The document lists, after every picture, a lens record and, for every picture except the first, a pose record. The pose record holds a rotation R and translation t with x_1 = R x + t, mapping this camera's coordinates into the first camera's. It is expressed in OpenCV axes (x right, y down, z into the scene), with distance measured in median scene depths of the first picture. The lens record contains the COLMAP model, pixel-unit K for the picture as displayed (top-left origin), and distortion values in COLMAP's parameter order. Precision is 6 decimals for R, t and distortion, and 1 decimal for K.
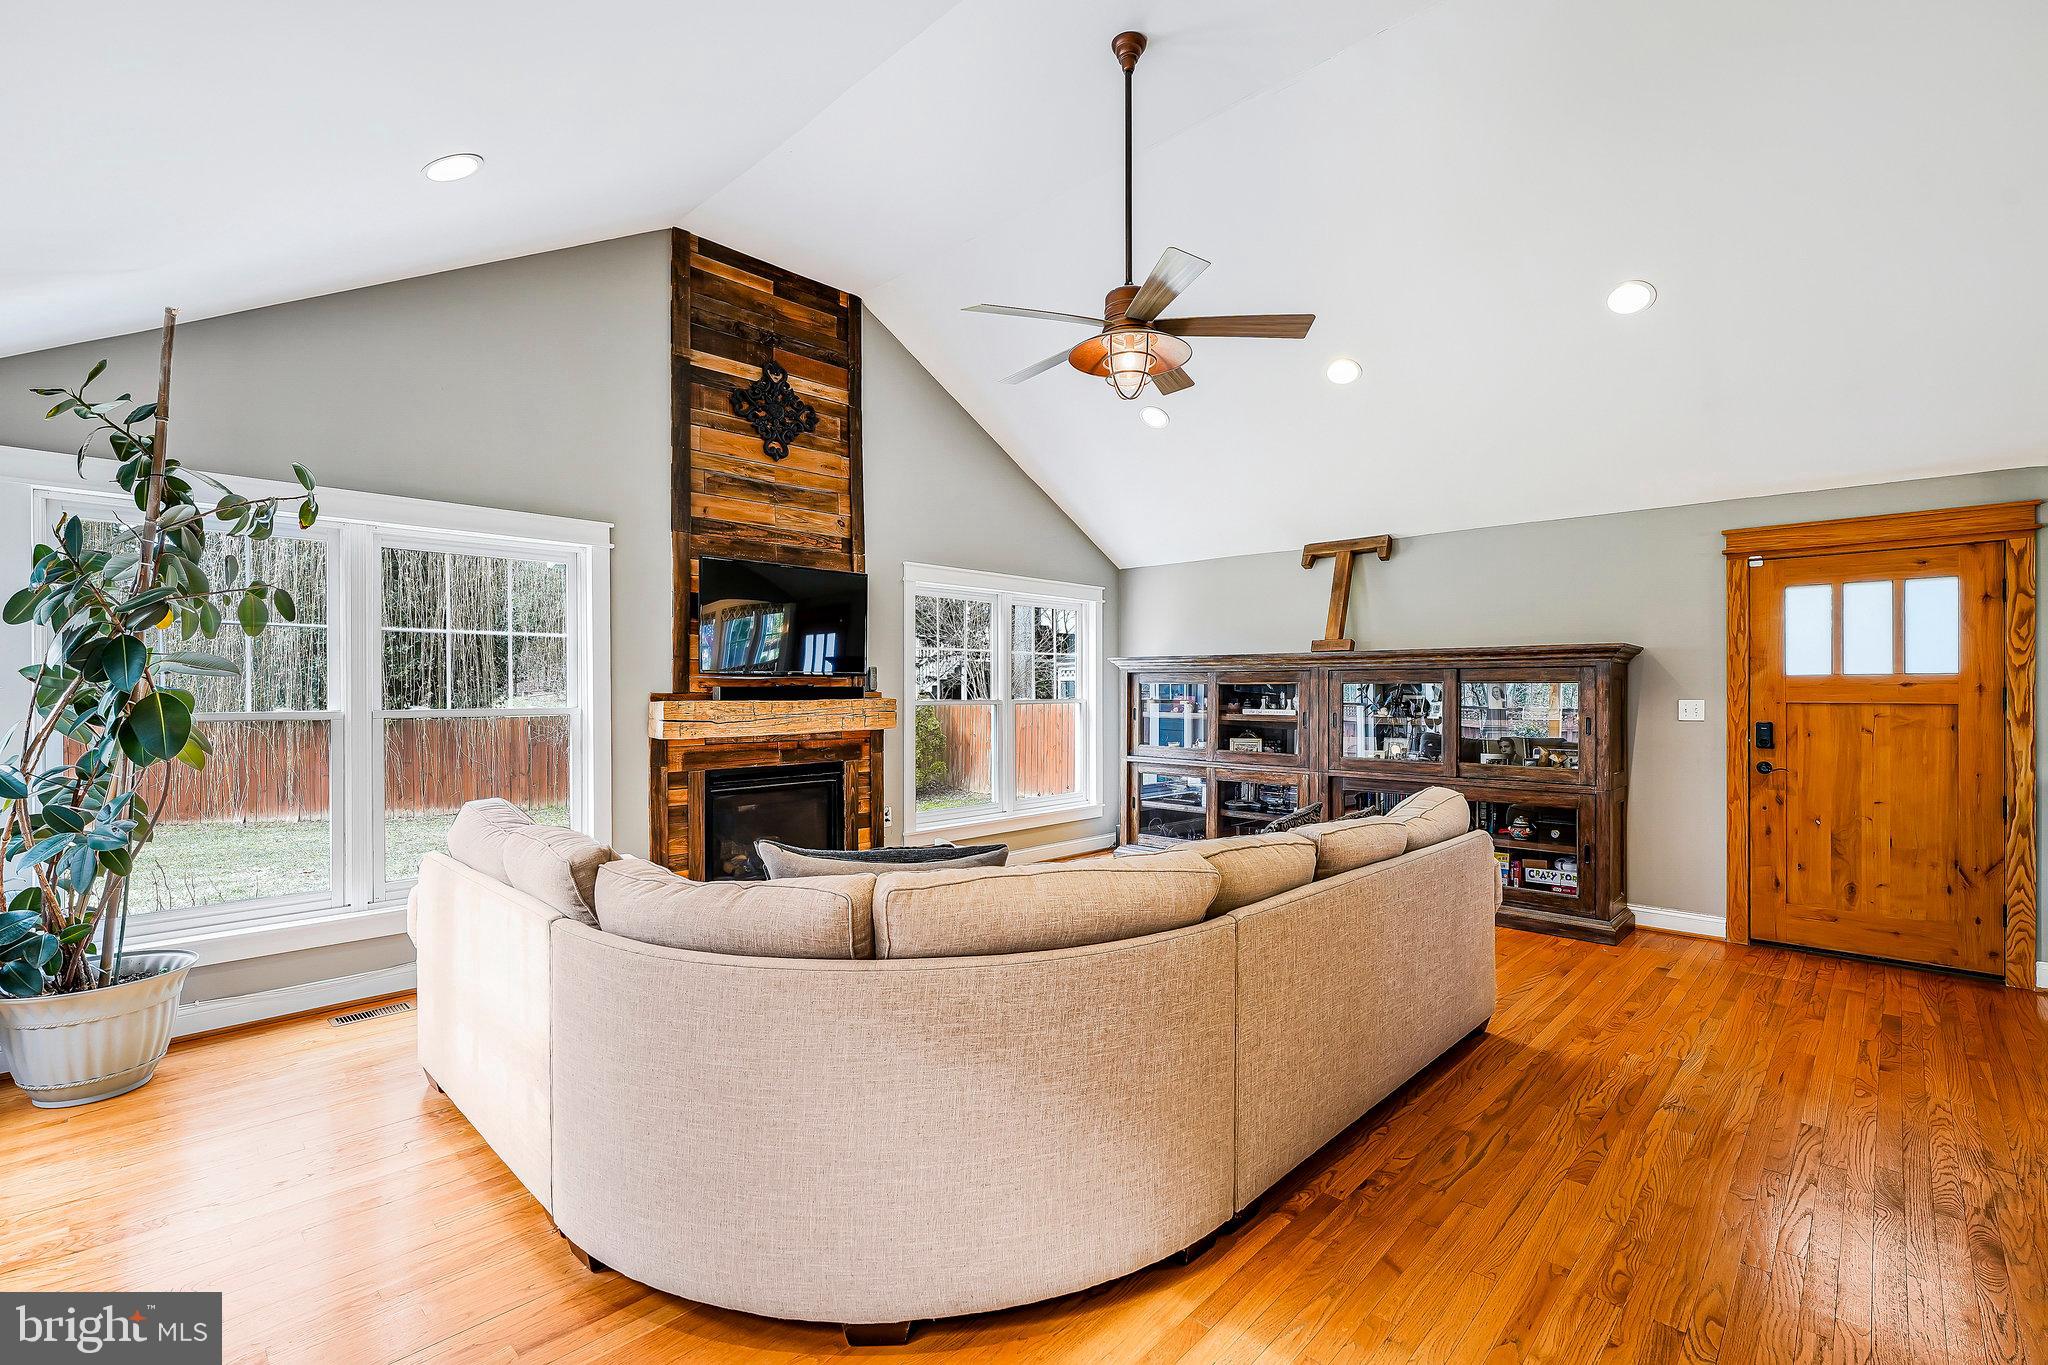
lens RADIAL K [[926.8, 0, 1024.0], [0, 926.8, 682.5], [0, 0, 1]] dist [0.000461, 0.000027]
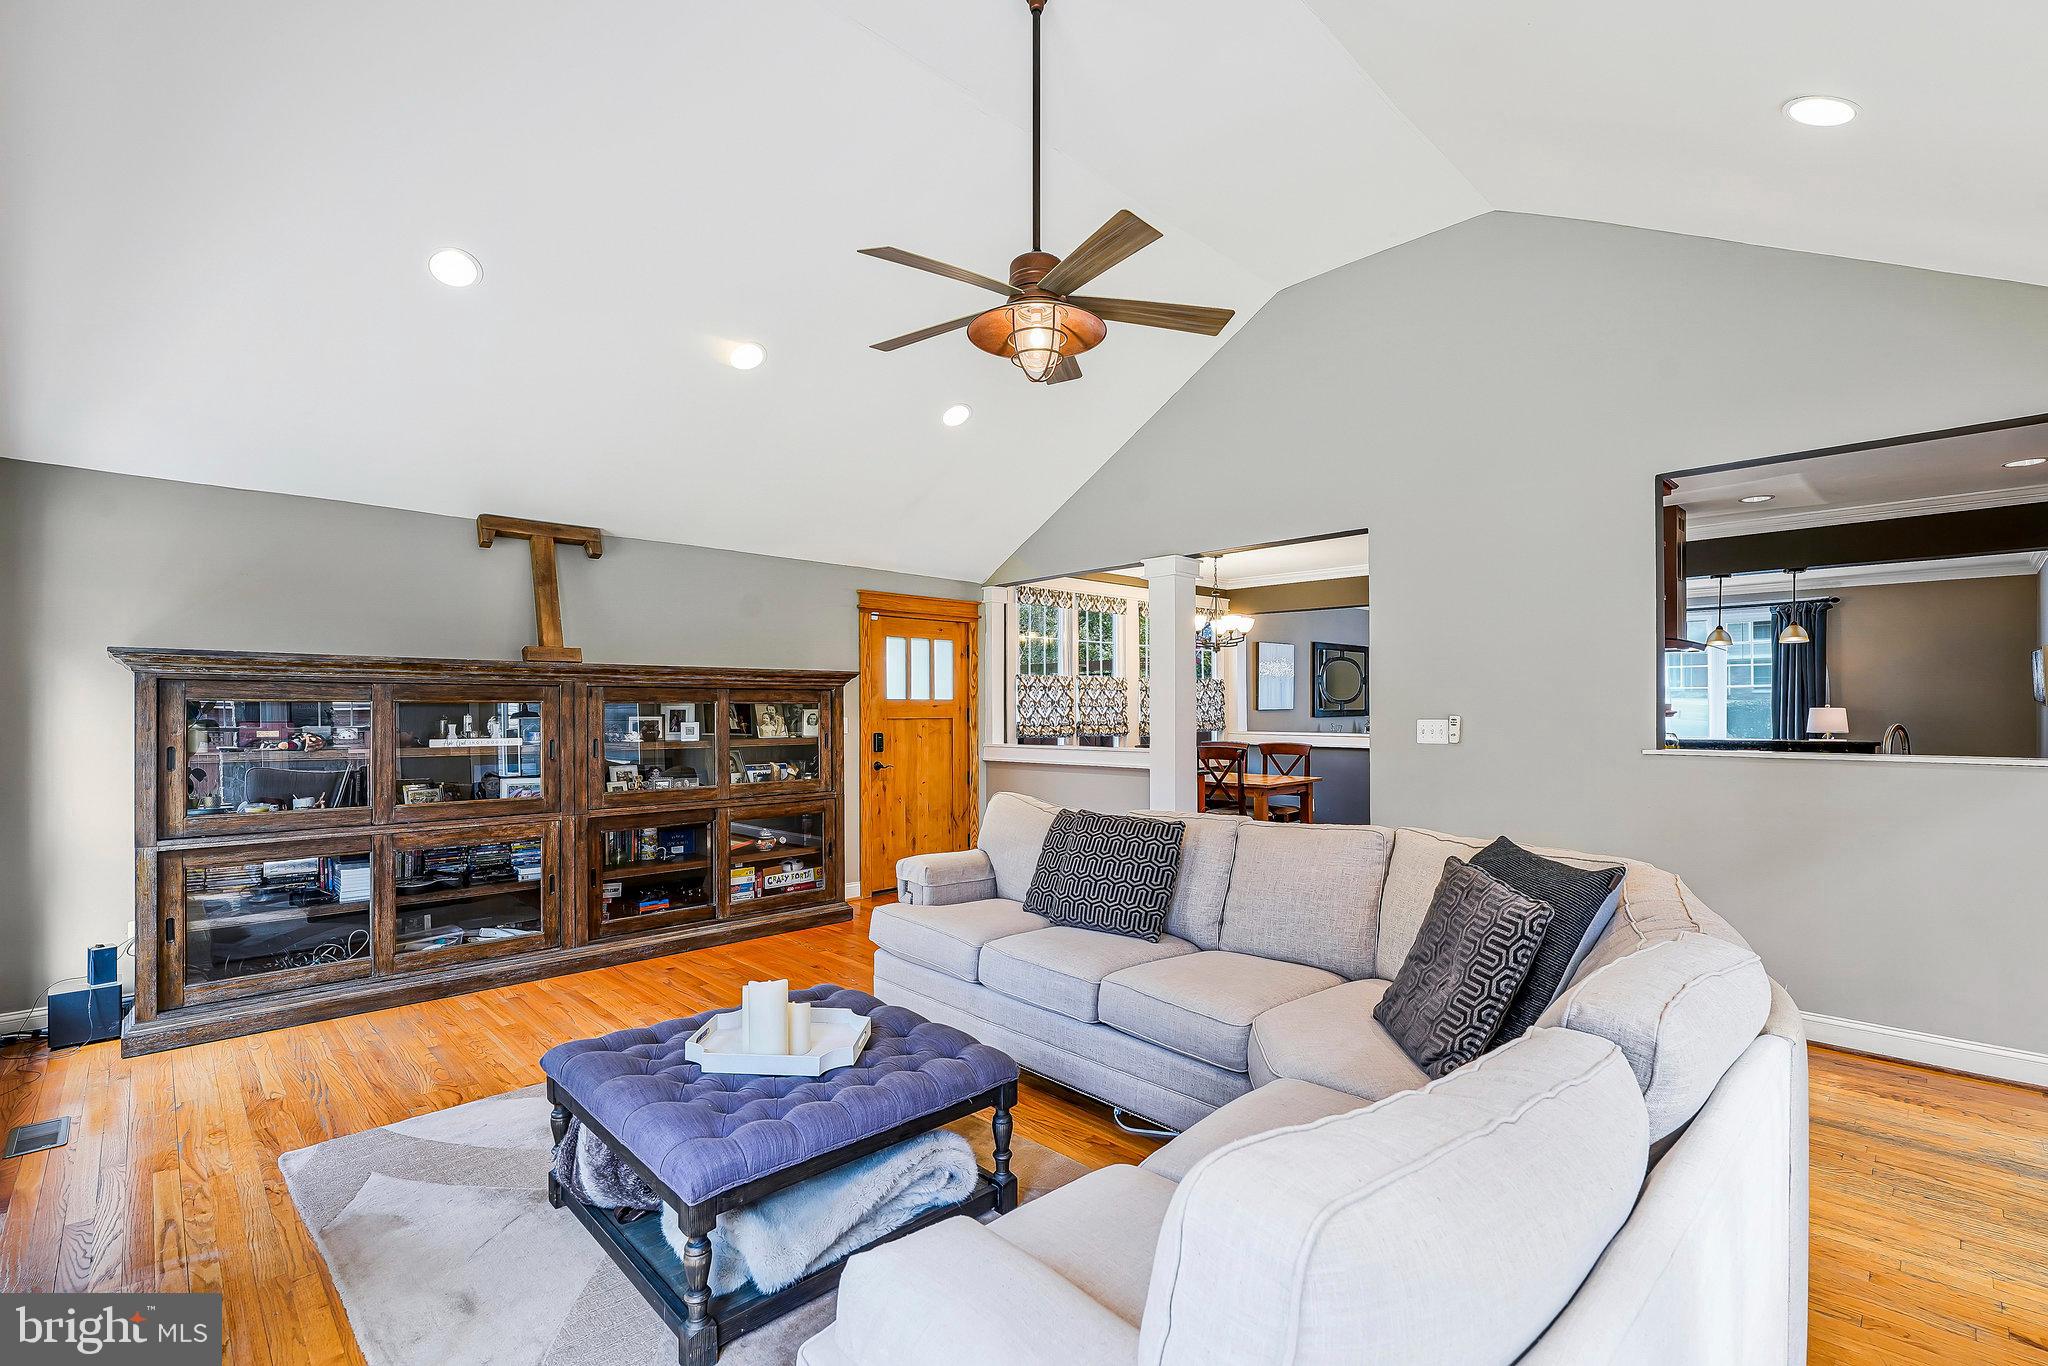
lens RADIAL K [[926.8, 0, 1024.0], [0, 926.8, 683.0], [0, 0, 1]] dist [0.000461, 0.000027]
pose [[0.021348, 0.023270, 0.999501, -0.582029], [-0.009730, 0.999687, -0.023067, -0.001817], [-0.999725, -0.009233, 0.021568, 0.753276]]
